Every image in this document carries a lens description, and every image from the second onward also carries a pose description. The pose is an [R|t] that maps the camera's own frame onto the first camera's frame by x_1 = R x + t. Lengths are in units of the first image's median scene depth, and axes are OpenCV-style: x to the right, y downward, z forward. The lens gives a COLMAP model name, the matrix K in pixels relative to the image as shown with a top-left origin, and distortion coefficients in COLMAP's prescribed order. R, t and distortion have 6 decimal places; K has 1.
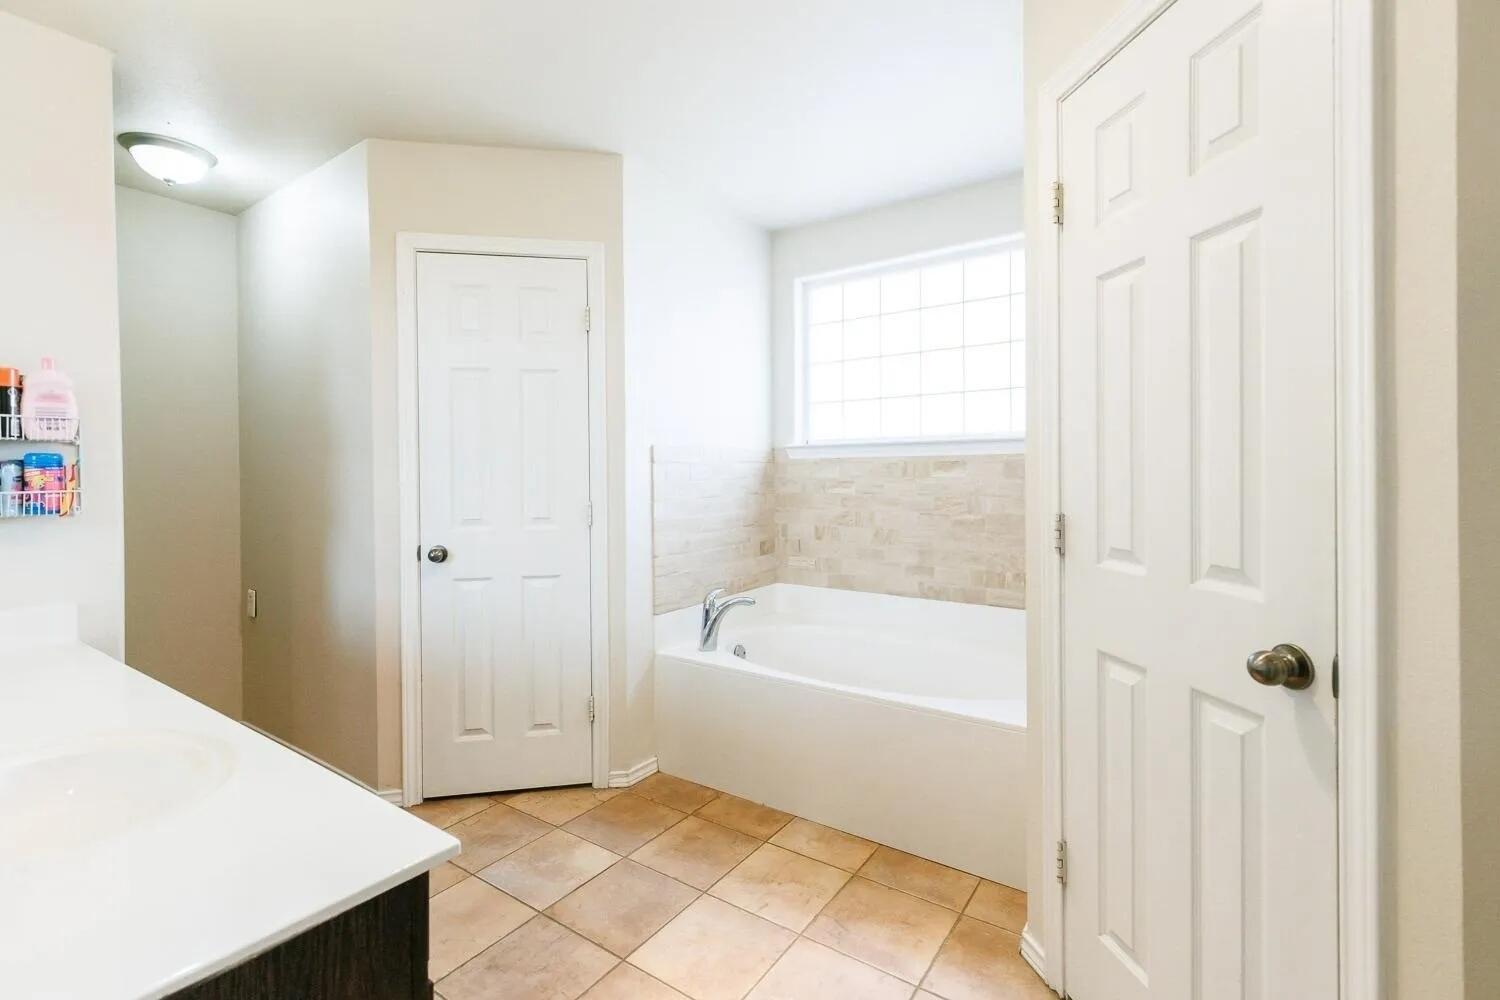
lens RADIAL K [[677.5, 0, 748.5], [0, 677.5, 472.0], [0, 0, 1]] dist [0.004219, 0.000425]
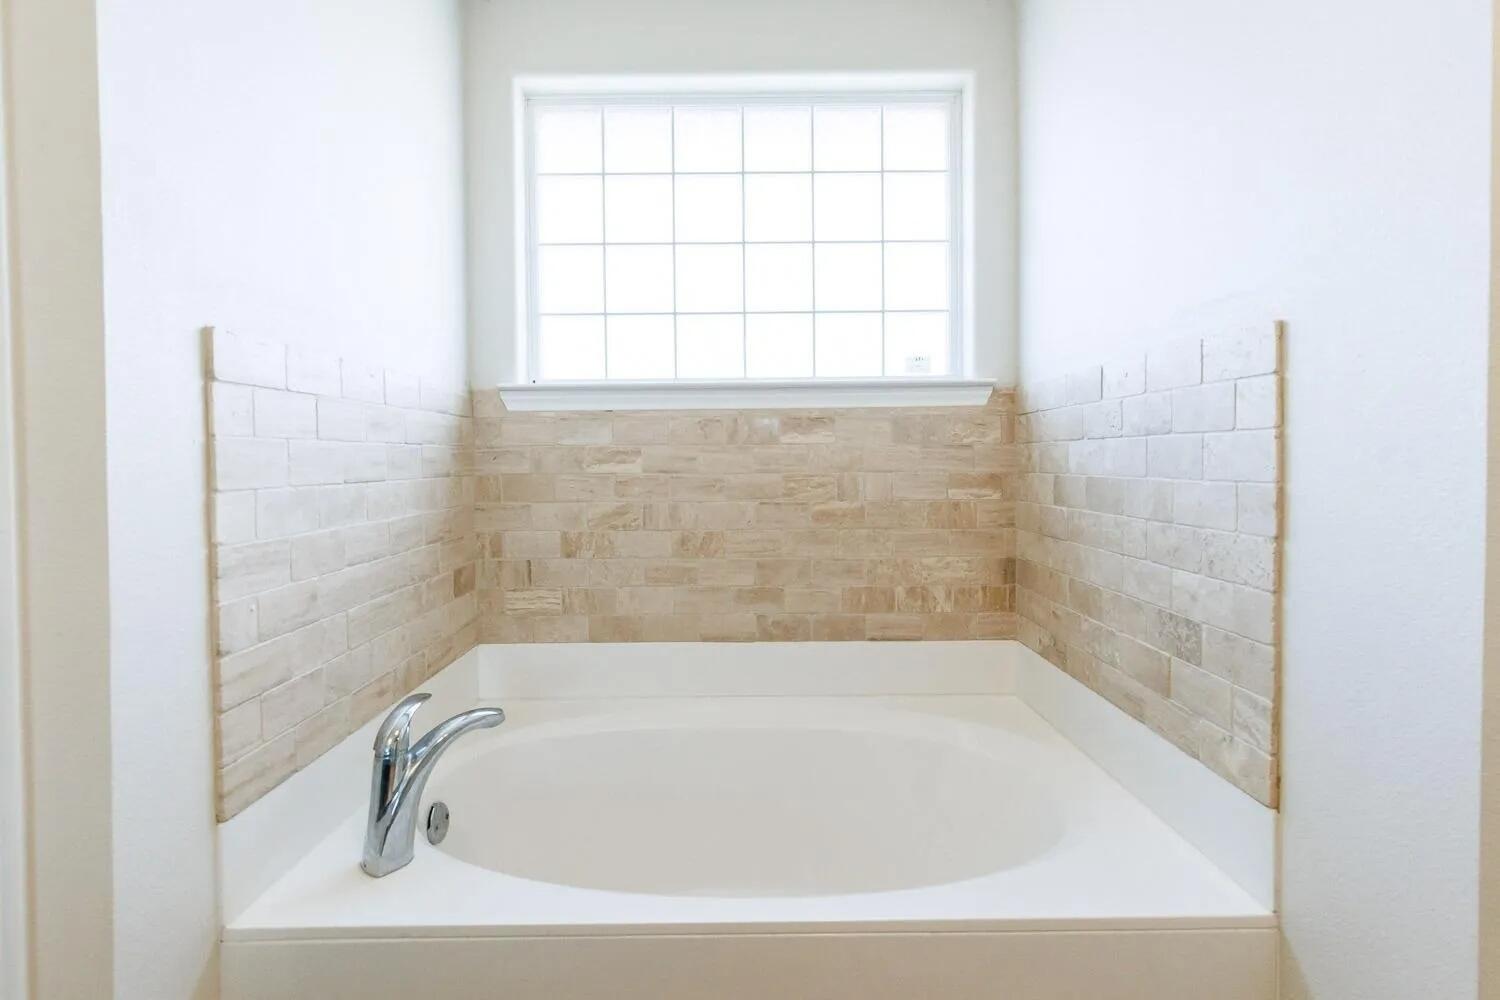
lens RADIAL K [[677.5, 0, 748.5], [0, 677.5, 472.0], [0, 0, 1]] dist [0.004219, 0.000425]
pose [[0.815047, -0.008014, 0.579339, -0.107734], [0.003176, 0.999951, 0.009365, 0.027820], [-0.579386, -0.005793, 0.815033, 0.510592]]
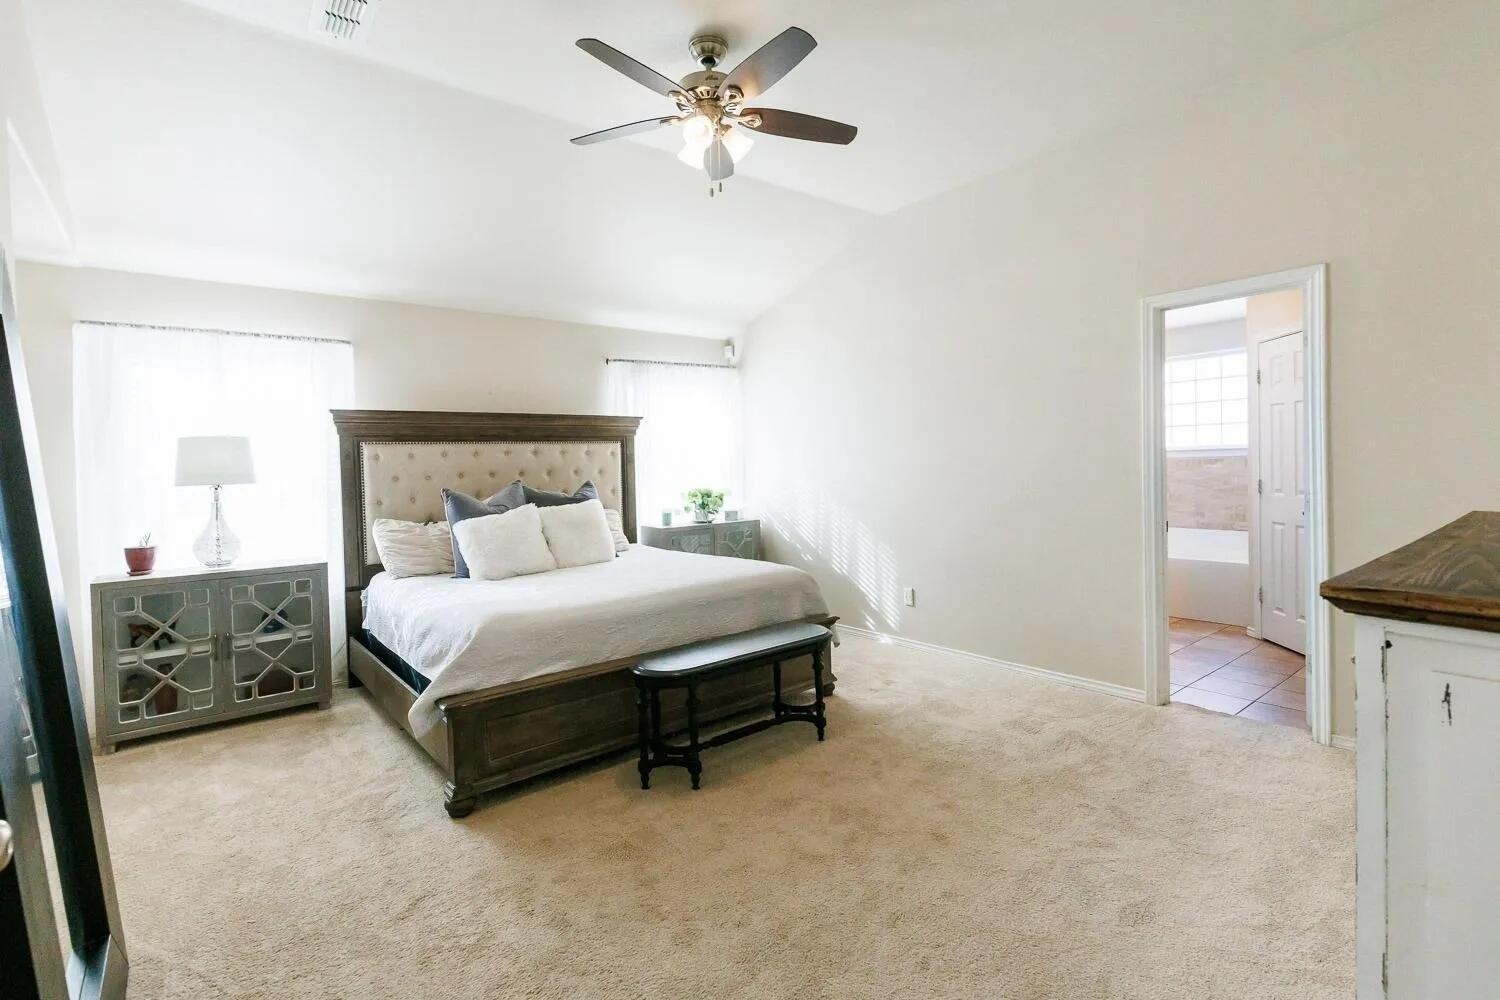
lens RADIAL K [[720.6, 0, 739.4], [0, 720.6, 477.2], [0, 0, 1]] dist [-0.012298, 0.000752]
pose [[0.961528, -0.009750, -0.274532, -0.453509], [0.014798, 0.999757, 0.016324, -0.017569], [0.274307, -0.019759, 0.961439, -1.370971]]
